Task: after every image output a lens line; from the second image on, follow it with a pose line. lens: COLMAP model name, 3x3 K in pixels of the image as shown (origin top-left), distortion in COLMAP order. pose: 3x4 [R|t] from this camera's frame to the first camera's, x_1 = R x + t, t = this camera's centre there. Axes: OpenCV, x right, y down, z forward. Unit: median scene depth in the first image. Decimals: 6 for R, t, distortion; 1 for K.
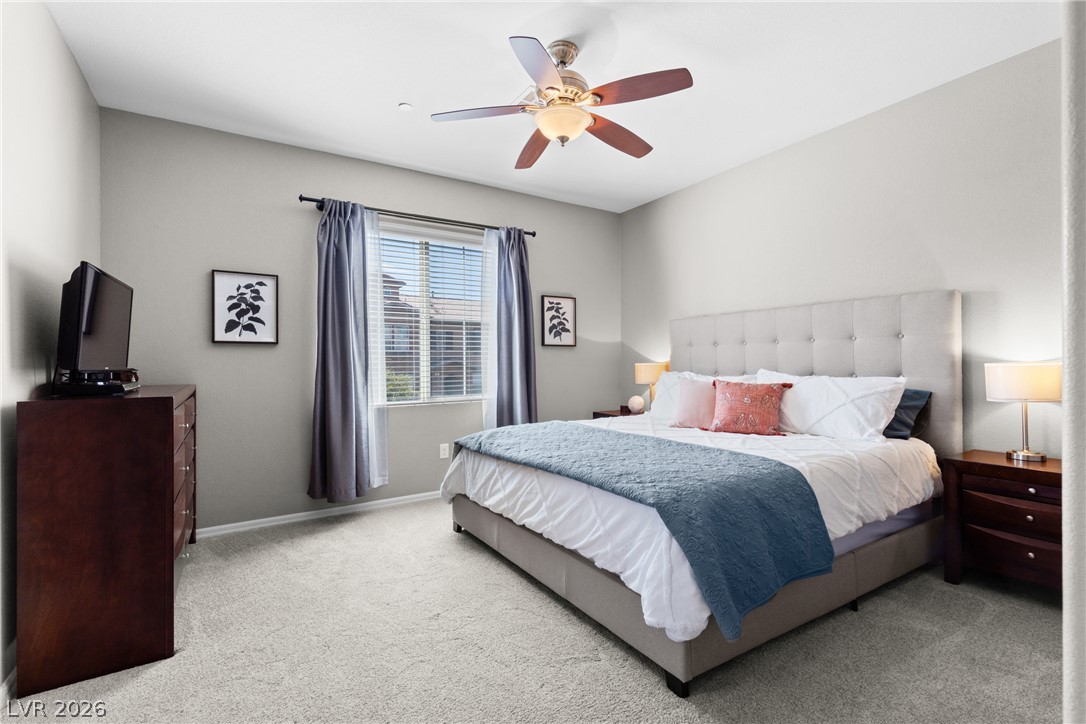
lens RADIAL K [[491.7, 0, 547.8], [0, 491.7, 360.3], [0, 0, 1]] dist [0.003734, 0.000263]
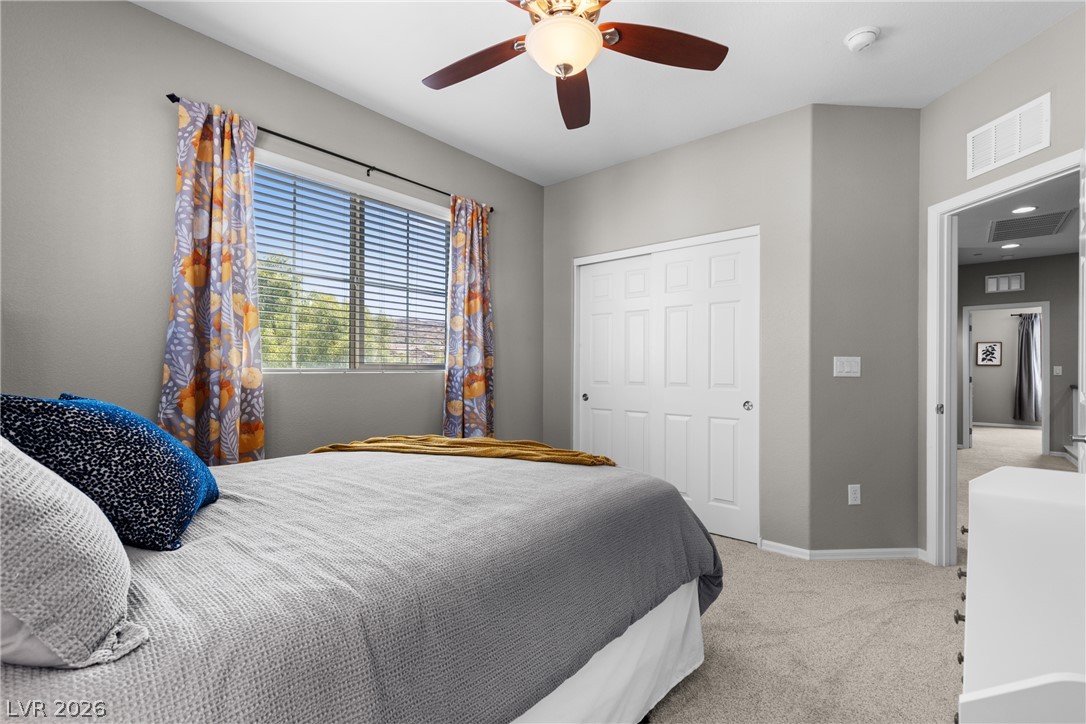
lens RADIAL K [[491.7, 0, 545.7], [0, 491.7, 362.6], [0, 0, 1]] dist [0.003734, 0.000263]
pose [[0.294041, 0.004007, -0.955784, 1.526548], [-0.012222, 0.999925, 0.000432, -0.017142], [0.955715, 0.011555, 0.294068, -2.566330]]
